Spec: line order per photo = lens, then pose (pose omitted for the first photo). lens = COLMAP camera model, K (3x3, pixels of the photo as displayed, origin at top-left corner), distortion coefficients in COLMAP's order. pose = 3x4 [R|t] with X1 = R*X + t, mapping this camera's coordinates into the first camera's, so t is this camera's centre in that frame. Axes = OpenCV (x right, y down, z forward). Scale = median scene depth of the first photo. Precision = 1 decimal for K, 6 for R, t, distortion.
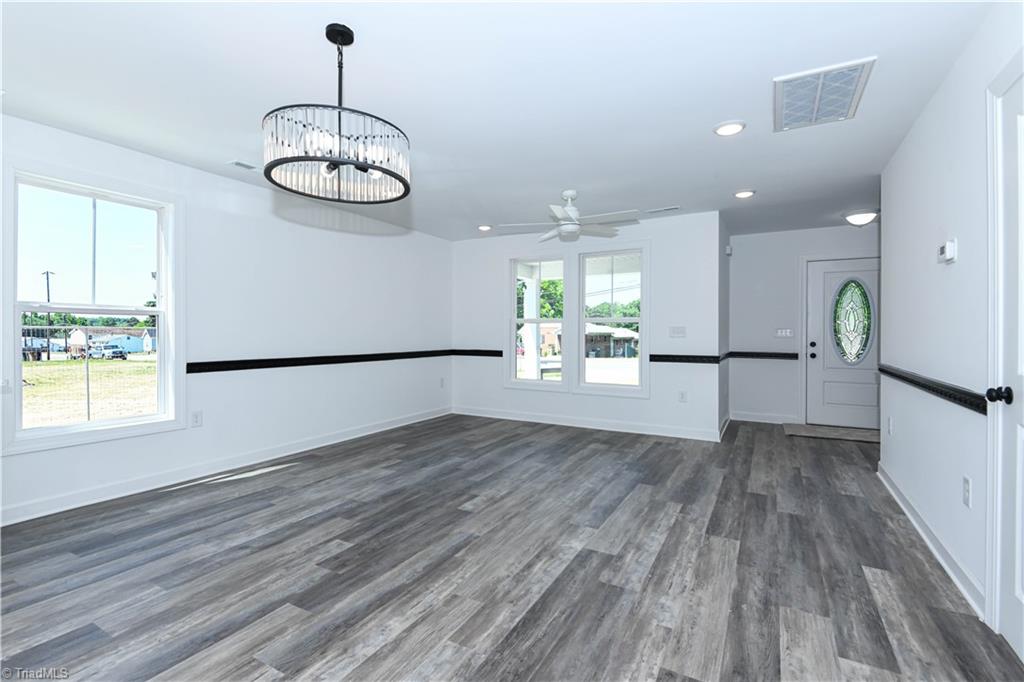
lens RADIAL K [[472.9, 0, 512.3], [0, 472.9, 335.5], [0, 0, 1]] dist [0.028118, -0.015286]
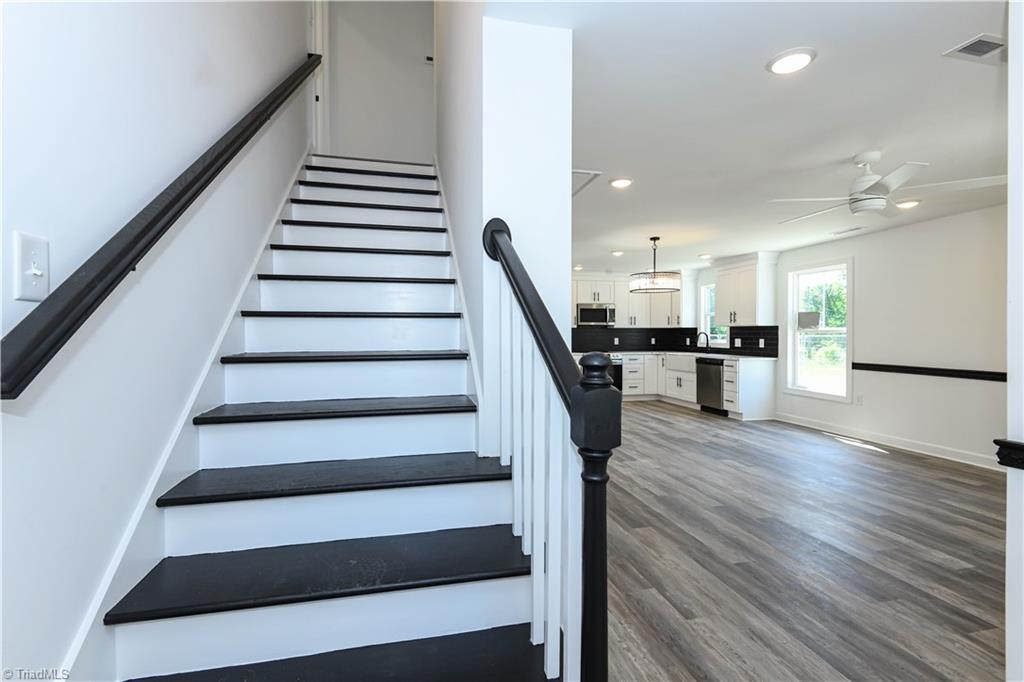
lens RADIAL K [[472.9, 0, 512.3], [0, 472.9, 335.5], [0, 0, 1]] dist [0.028118, -0.015286]
pose [[-0.739833, 0.000575, -0.672790, 1.719458], [-0.004505, 0.999973, 0.005808, -0.054006], [0.672775, 0.007327, -0.739811, 1.975574]]
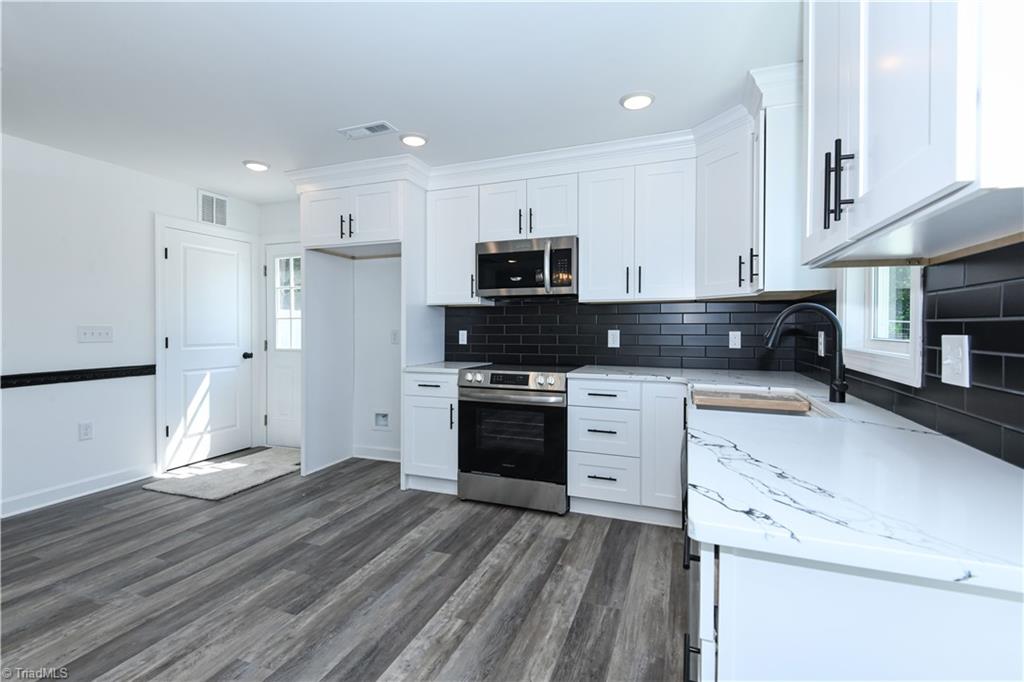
lens RADIAL K [[472.9, 0, 512.3], [0, 472.9, 335.5], [0, 0, 1]] dist [0.028118, -0.015286]
pose [[-0.991137, 0.001583, -0.132833, -0.824538], [-0.001553, 0.999723, 0.023497, -0.033139], [0.132834, 0.023495, -0.990860, 1.136793]]
